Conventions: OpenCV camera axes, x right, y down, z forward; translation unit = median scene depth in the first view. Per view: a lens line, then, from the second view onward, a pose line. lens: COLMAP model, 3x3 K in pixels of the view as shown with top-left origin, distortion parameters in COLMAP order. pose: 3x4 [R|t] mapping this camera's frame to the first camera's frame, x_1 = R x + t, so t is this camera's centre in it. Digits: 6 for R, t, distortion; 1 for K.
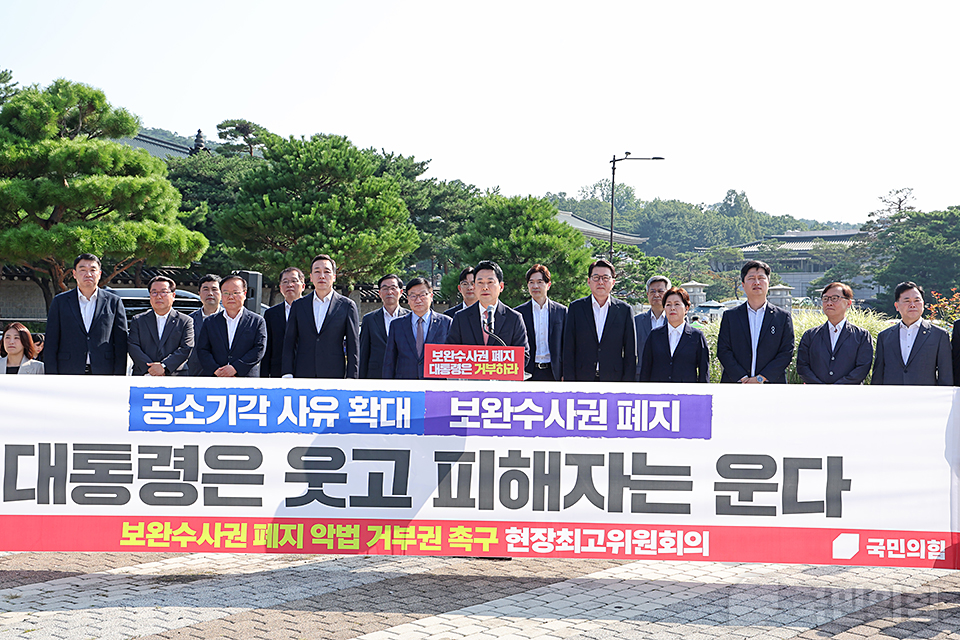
lens RADIAL K [[1273.4, 0, 480.0], [0, 1273.4, 320.0], [0, 0, 1]] dist [0.147766, 0.048343]
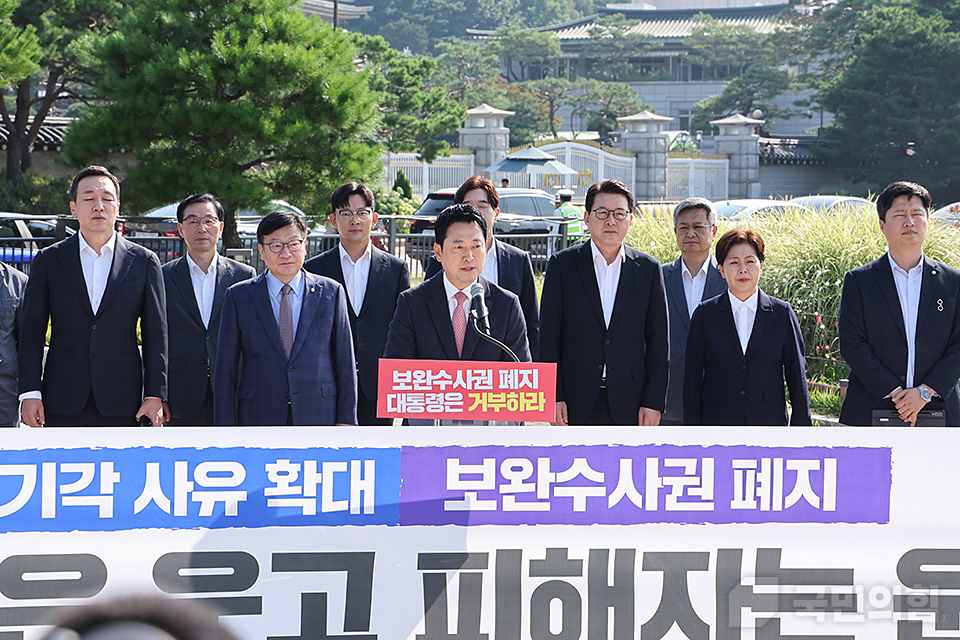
lens RADIAL K [[2549.6, 0, 480.0], [0, 2549.6, 320.0], [0, 0, 1]] dist [0.565092, 0.189179]
pose [[0.983805, -0.009655, 0.178984, -0.211002], [-0.001173, 0.998180, 0.060297, -0.069365], [-0.179241, -0.059531, 0.982002, -0.116574]]
